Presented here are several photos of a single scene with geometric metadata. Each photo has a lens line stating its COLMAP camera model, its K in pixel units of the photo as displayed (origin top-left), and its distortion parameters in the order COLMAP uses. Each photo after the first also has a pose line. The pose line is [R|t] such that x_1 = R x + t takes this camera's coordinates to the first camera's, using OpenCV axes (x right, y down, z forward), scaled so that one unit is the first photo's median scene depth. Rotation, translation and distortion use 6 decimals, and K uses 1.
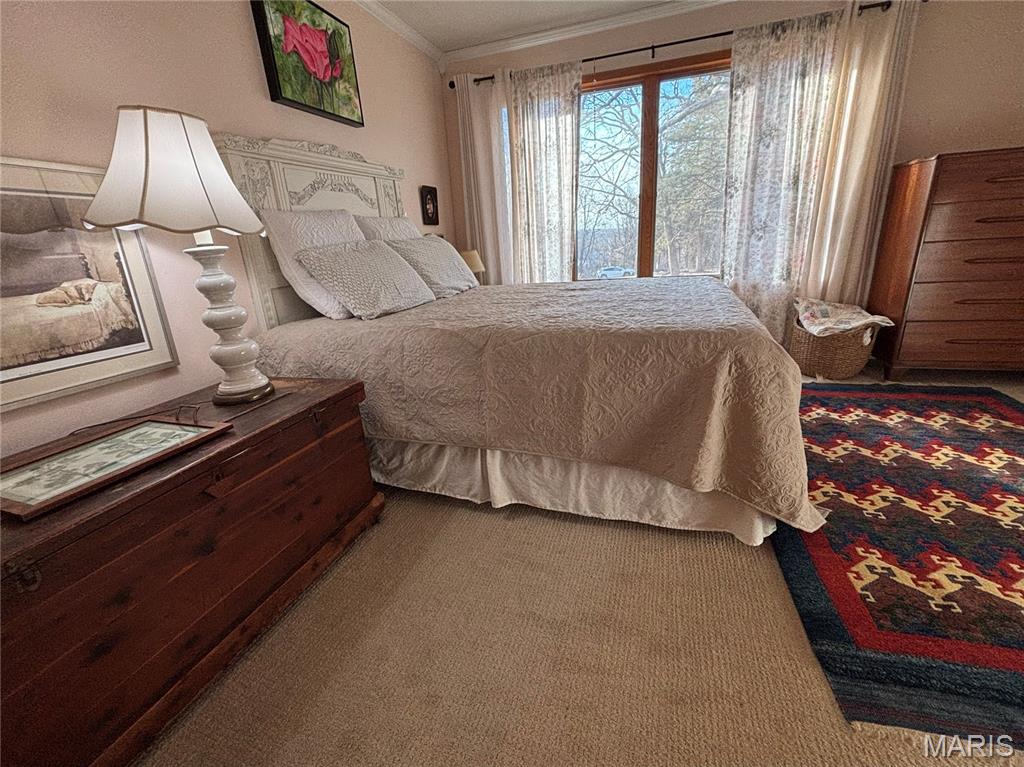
lens RADIAL K [[432.0, 0, 512.0], [0, 432.0, 383.5], [0, 0, 1]] dist [-0.010210, 0.003853]
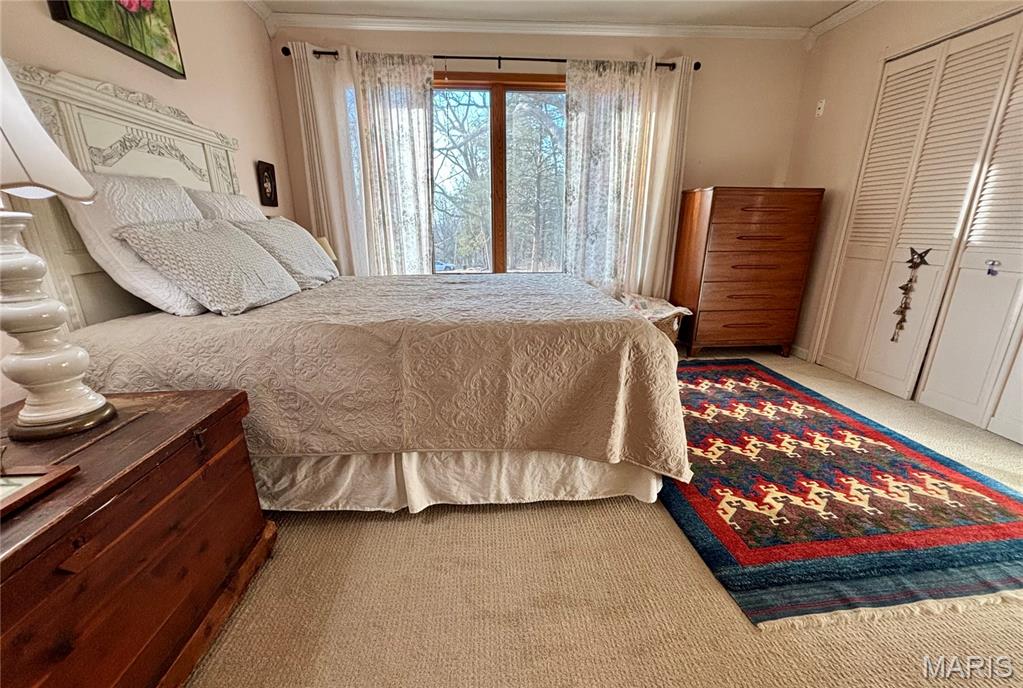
lens RADIAL K [[423.4, 0, 509.9], [0, 423.4, 370.9], [0, 0, 1]] dist [-0.009857, 0.004022]
pose [[0.921028, -0.062922, 0.384381, -0.153913], [0.066223, 0.997794, 0.004658, -0.010364], [-0.383826, 0.021164, 0.923163, 0.050755]]
